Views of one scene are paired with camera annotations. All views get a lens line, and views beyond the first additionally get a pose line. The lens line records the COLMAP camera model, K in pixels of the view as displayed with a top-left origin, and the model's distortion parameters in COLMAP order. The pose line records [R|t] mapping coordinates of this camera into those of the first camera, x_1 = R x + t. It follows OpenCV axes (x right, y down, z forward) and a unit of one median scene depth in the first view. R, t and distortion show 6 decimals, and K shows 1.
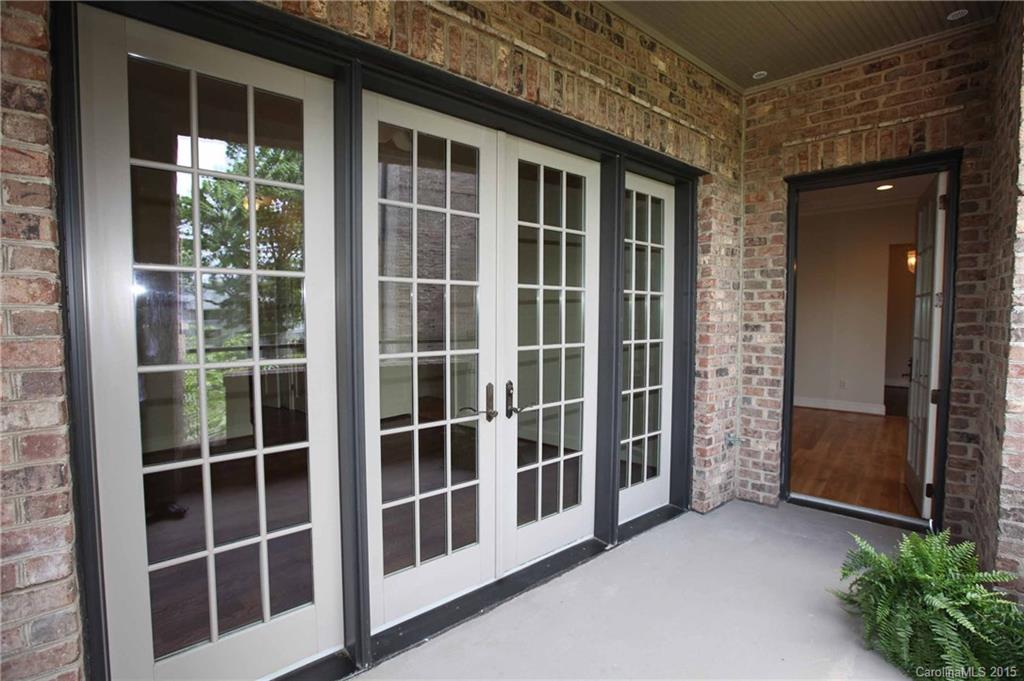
lens RADIAL K [[465.0, 0, 511.6], [0, 465.0, 341.1], [0, 0, 1]] dist [-0.030031, 0.004577]
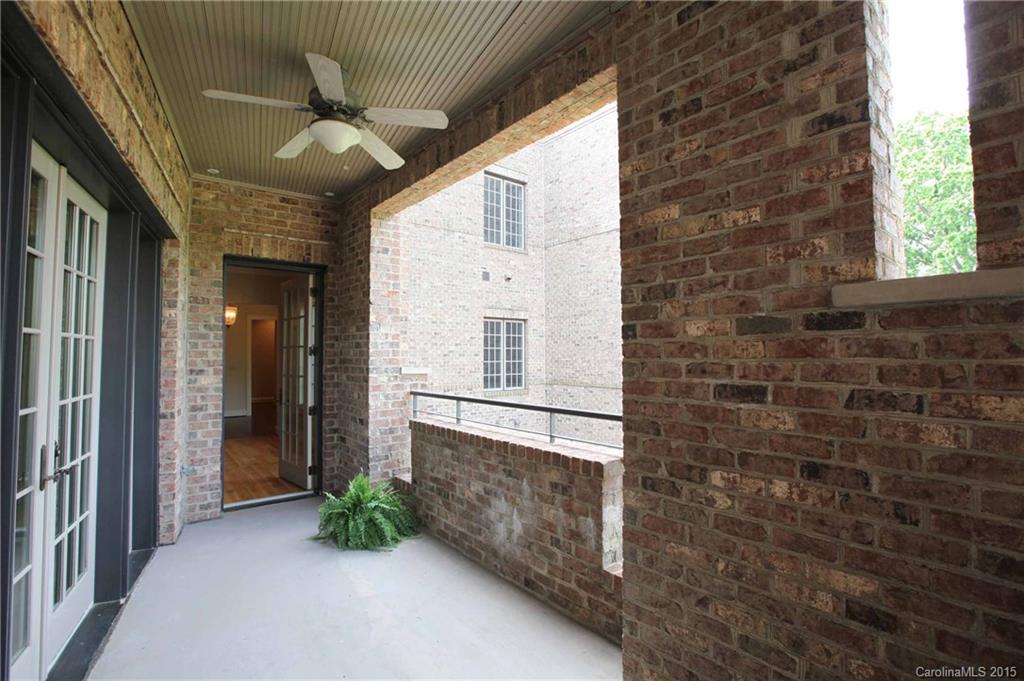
lens RADIAL K [[465.0, 0, 519.1], [0, 465.0, 341.6], [0, 0, 1]] dist [-0.030031, 0.004577]
pose [[0.172365, 0.032394, 0.984500, -0.521163], [0.053152, 0.997697, -0.042134, -0.013894], [-0.983598, 0.059590, 0.170246, -0.019121]]
